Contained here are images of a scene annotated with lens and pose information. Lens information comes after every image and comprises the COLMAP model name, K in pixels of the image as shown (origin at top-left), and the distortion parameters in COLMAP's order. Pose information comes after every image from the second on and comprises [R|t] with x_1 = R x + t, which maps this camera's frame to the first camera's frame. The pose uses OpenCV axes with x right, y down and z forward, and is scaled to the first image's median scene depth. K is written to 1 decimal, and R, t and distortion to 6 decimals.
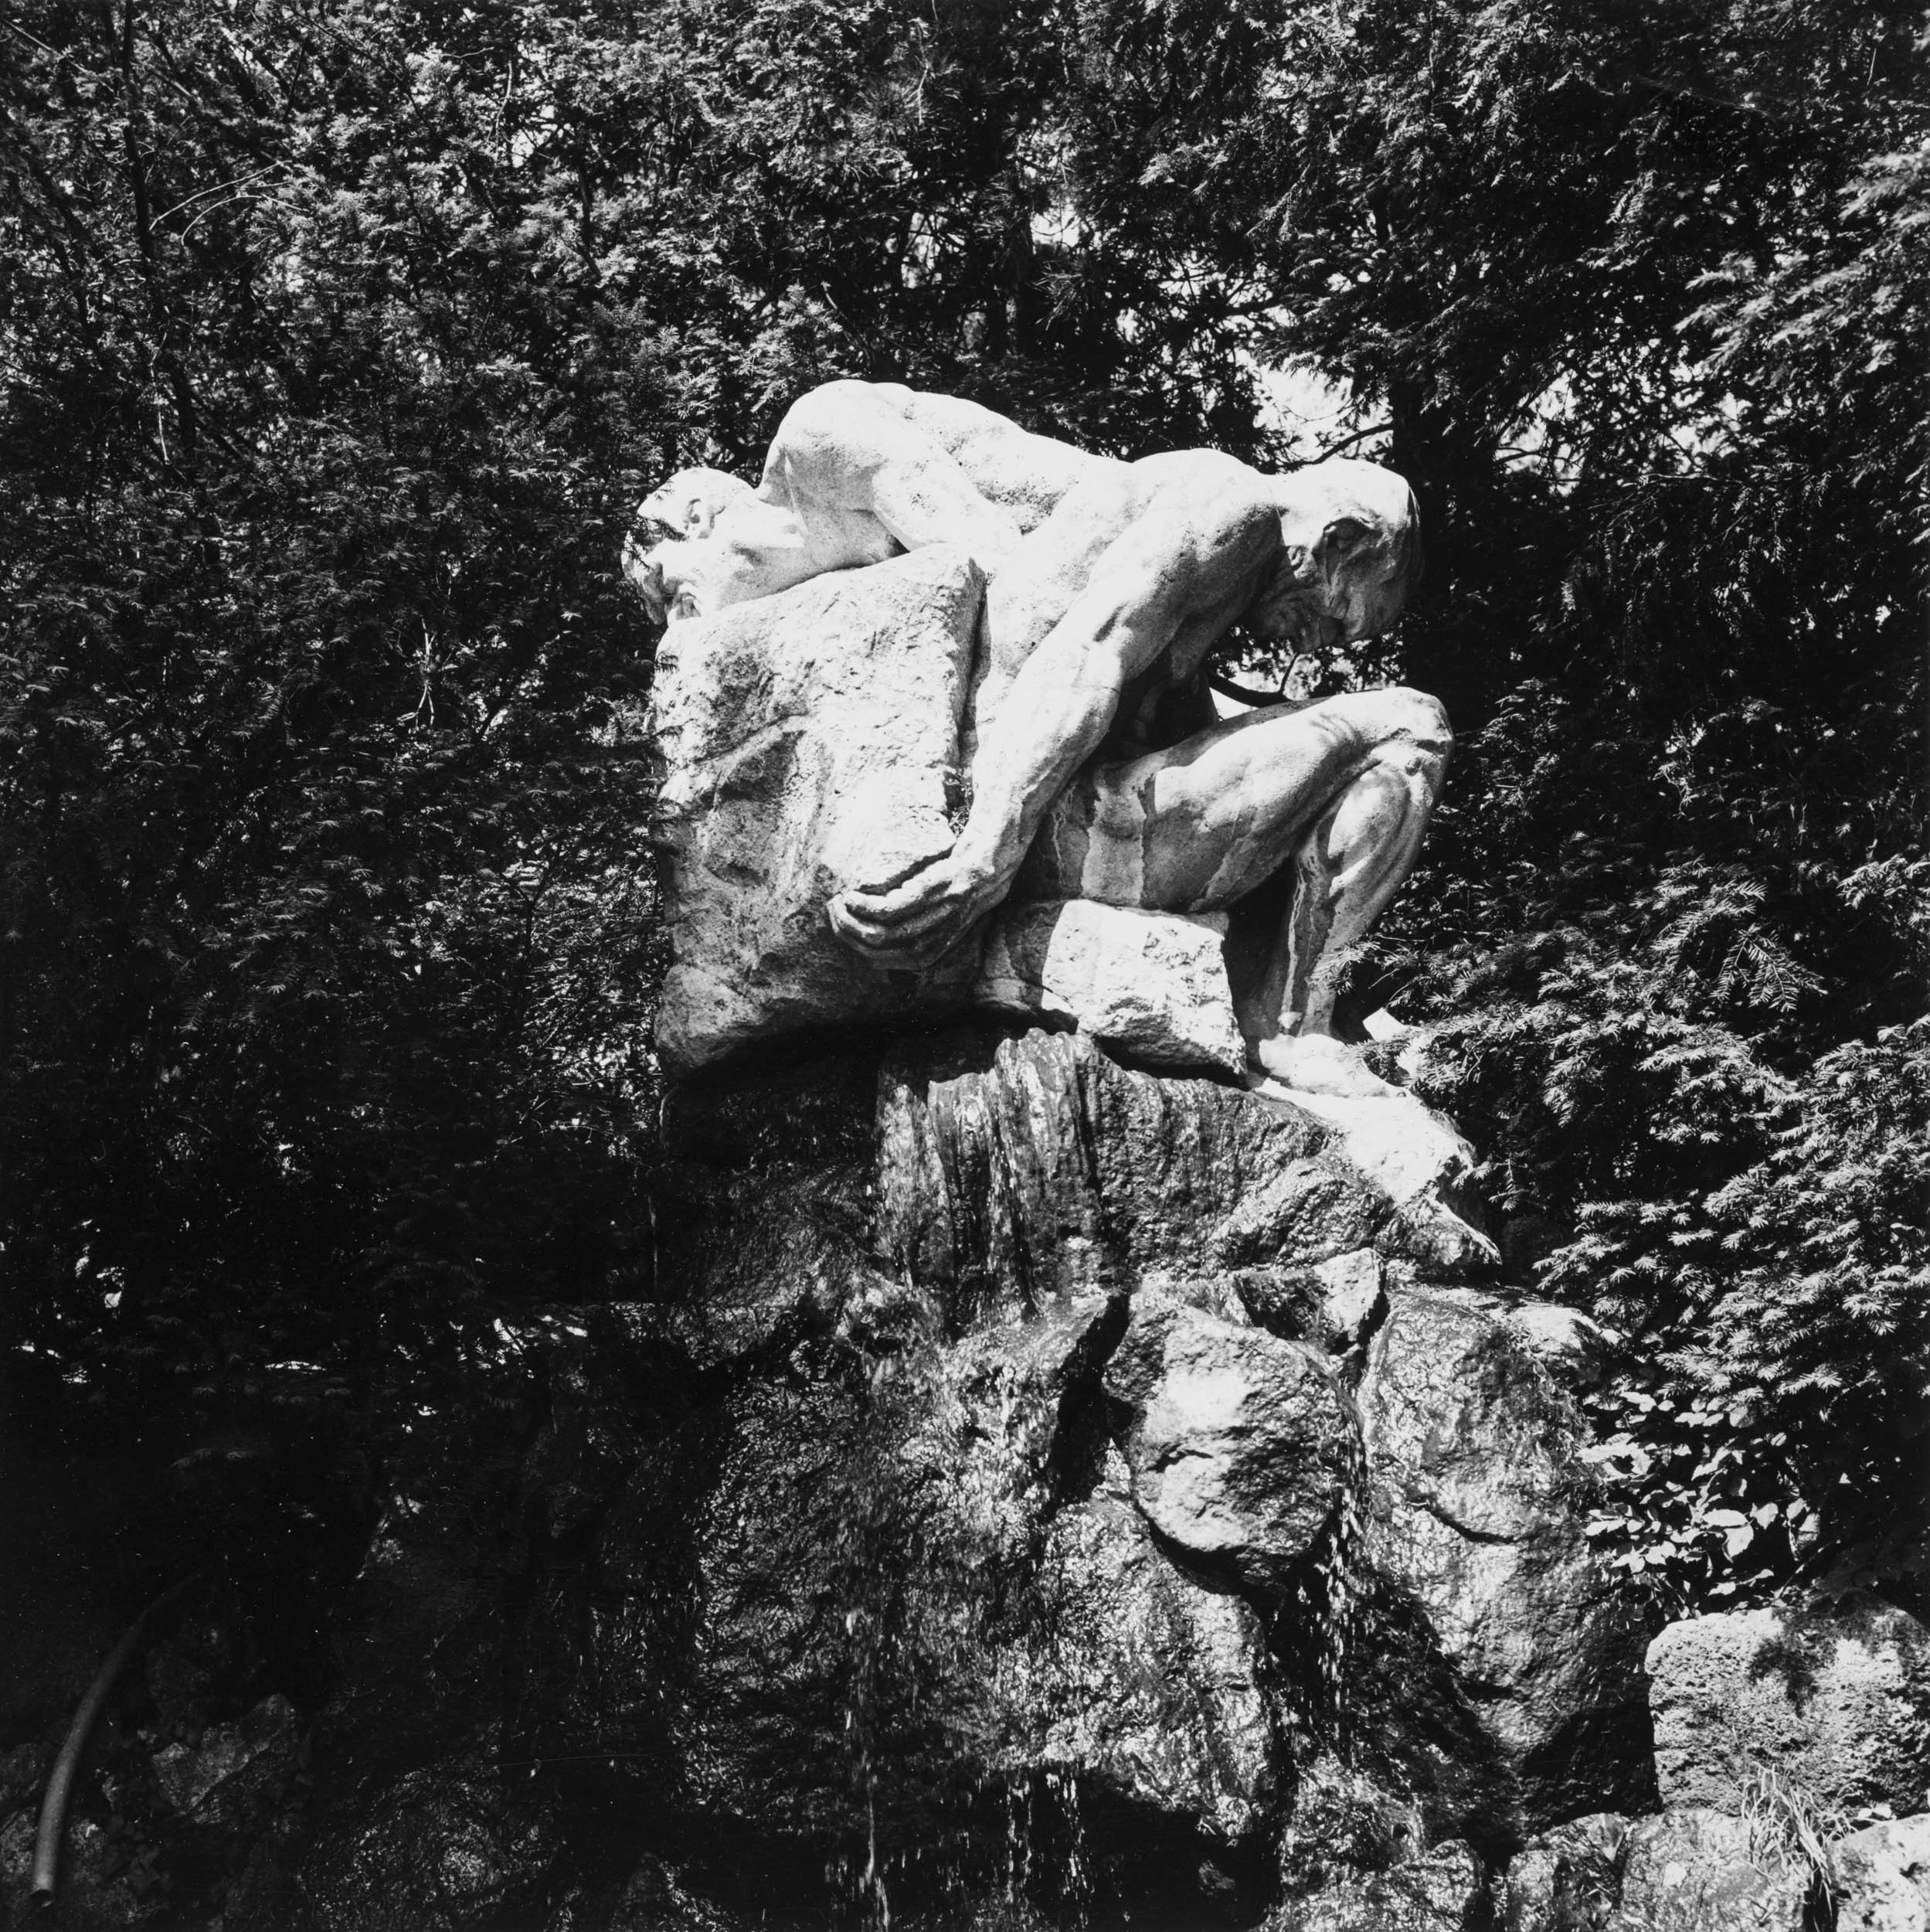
lens RADIAL K [[2702.1, 0, 966.5], [0, 2702.1, 966.0], [0, 0, 1]] dist [-0.003590, 0.000000]
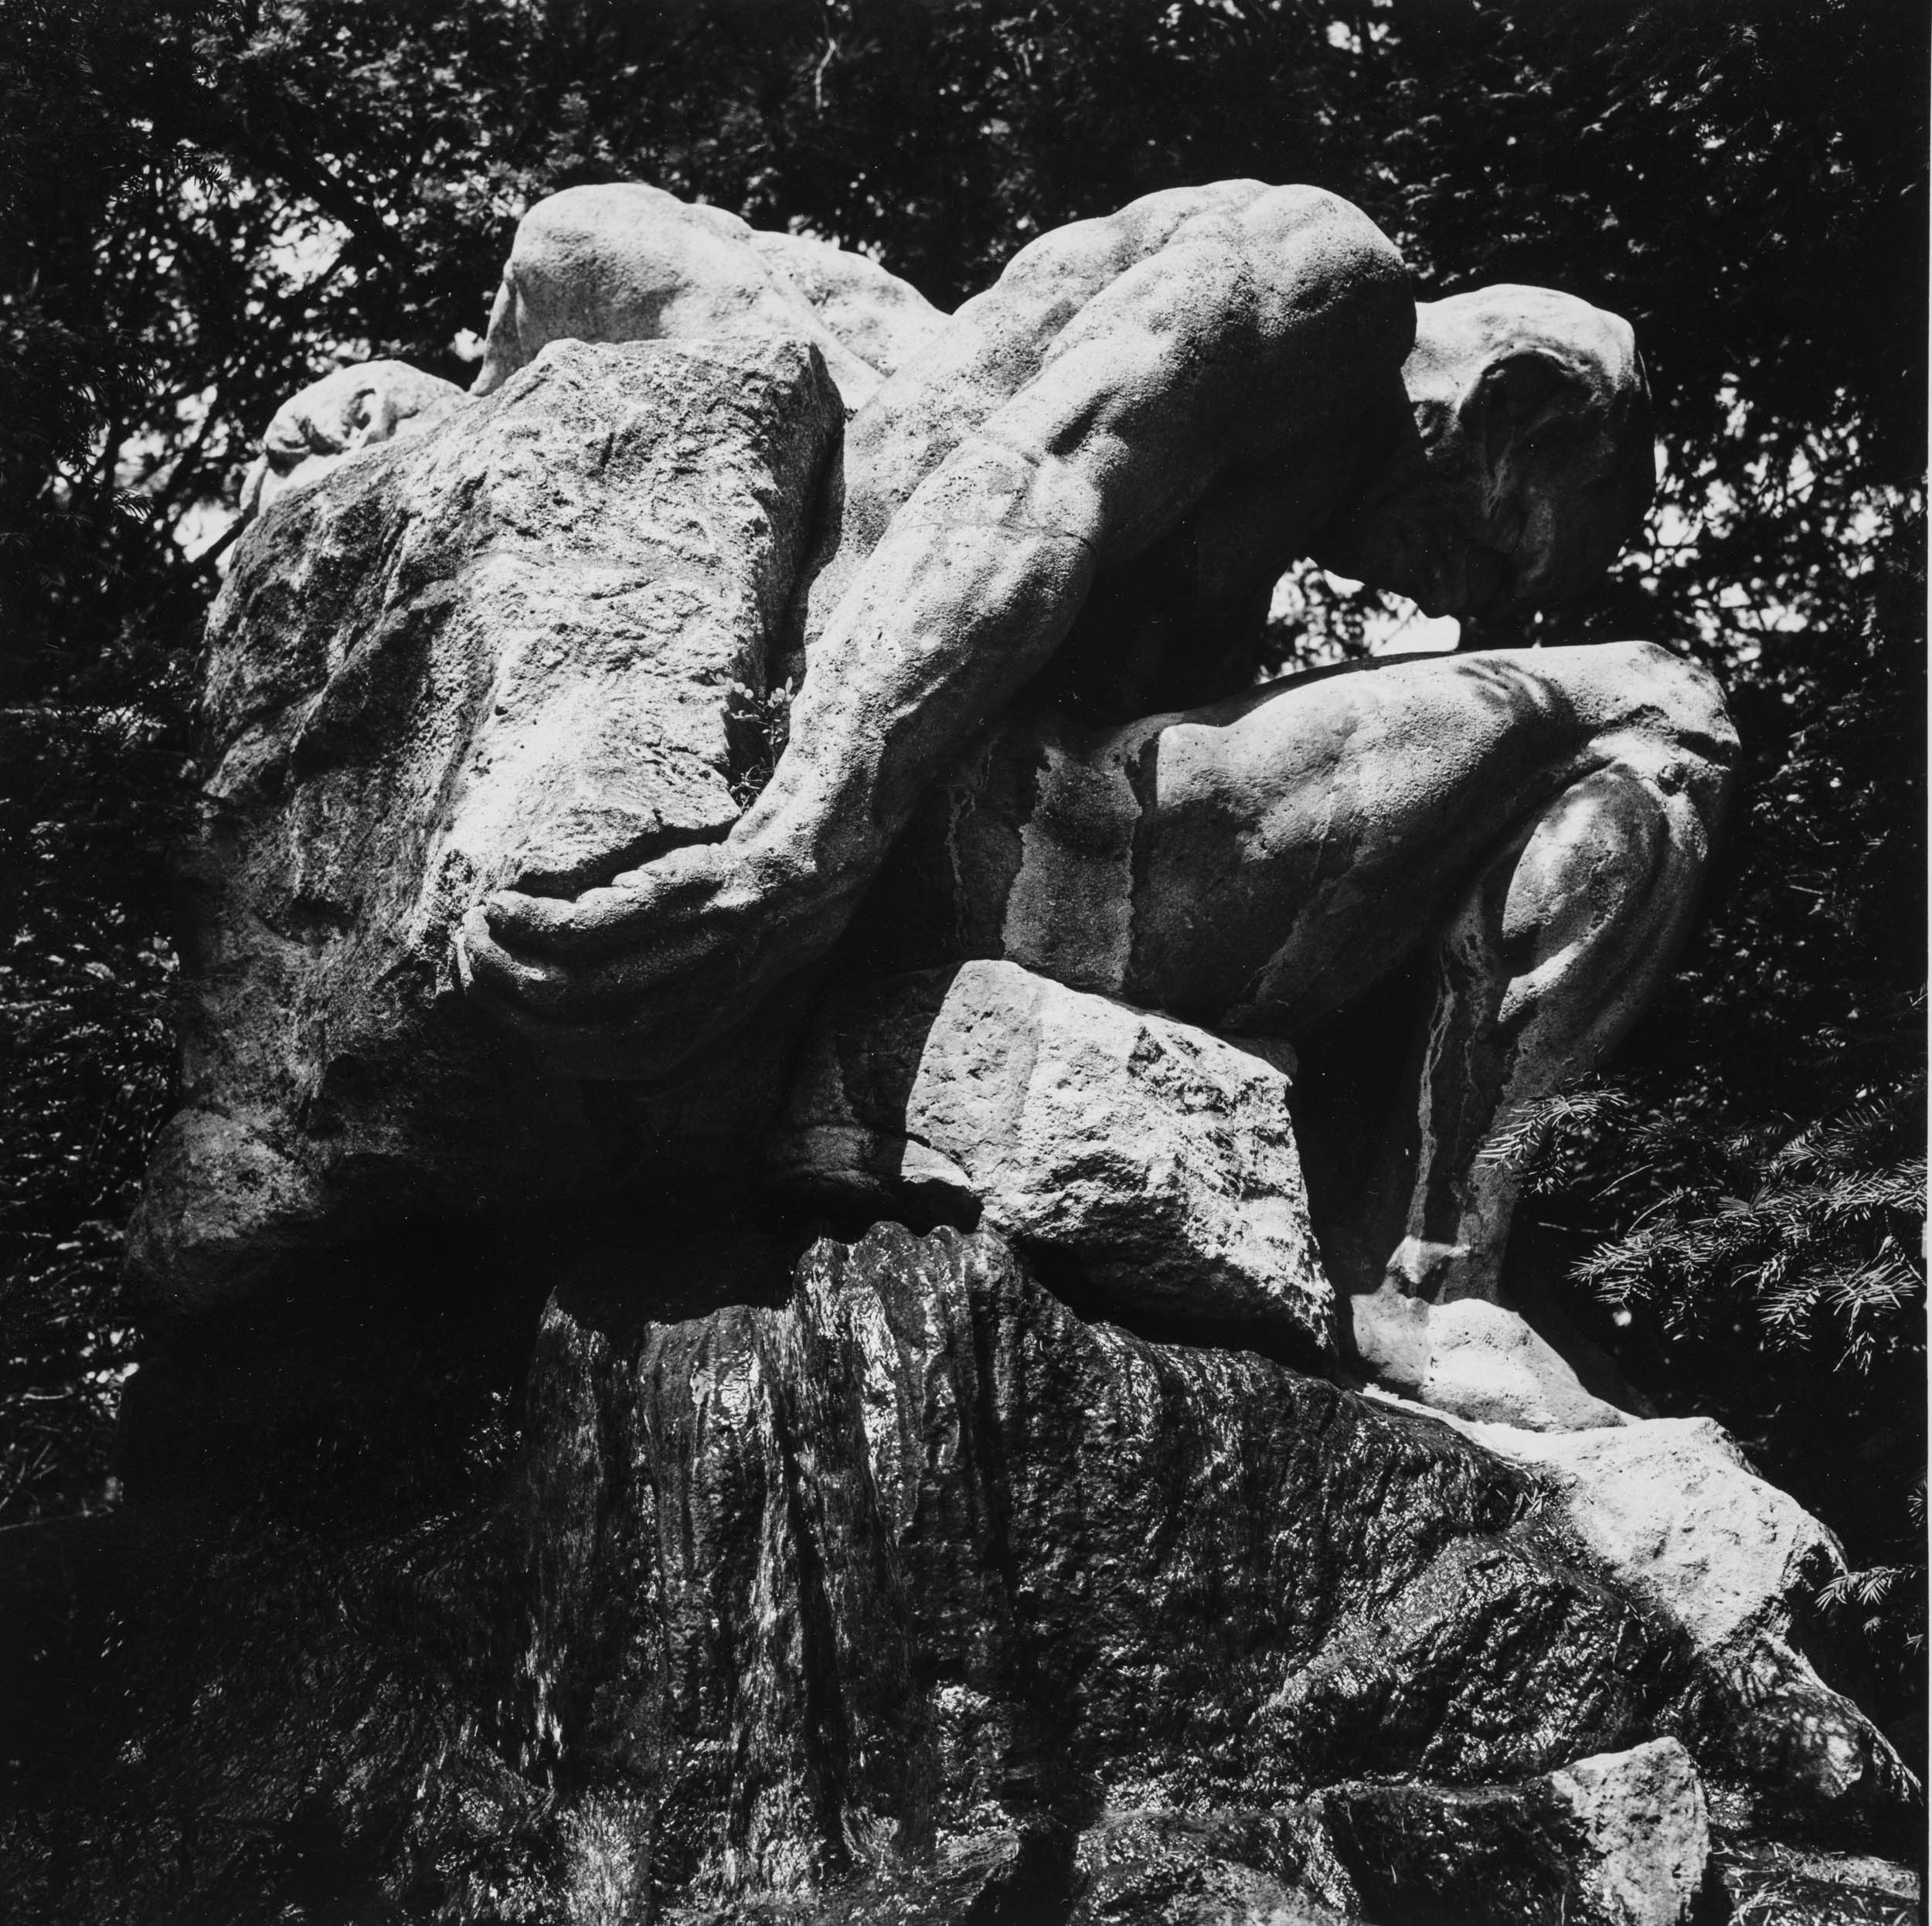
lens RADIAL K [[2702.6, 0, 915.8], [0, 2702.6, 984.1], [0, 0, 1]] dist [-0.003590, 0.000000]
pose [[0.998533, 0.053811, 0.006009, 0.025416], [-0.051480, 0.977898, -0.202645, 0.076446], [-0.016781, 0.202039, 0.979234, 0.543574]]
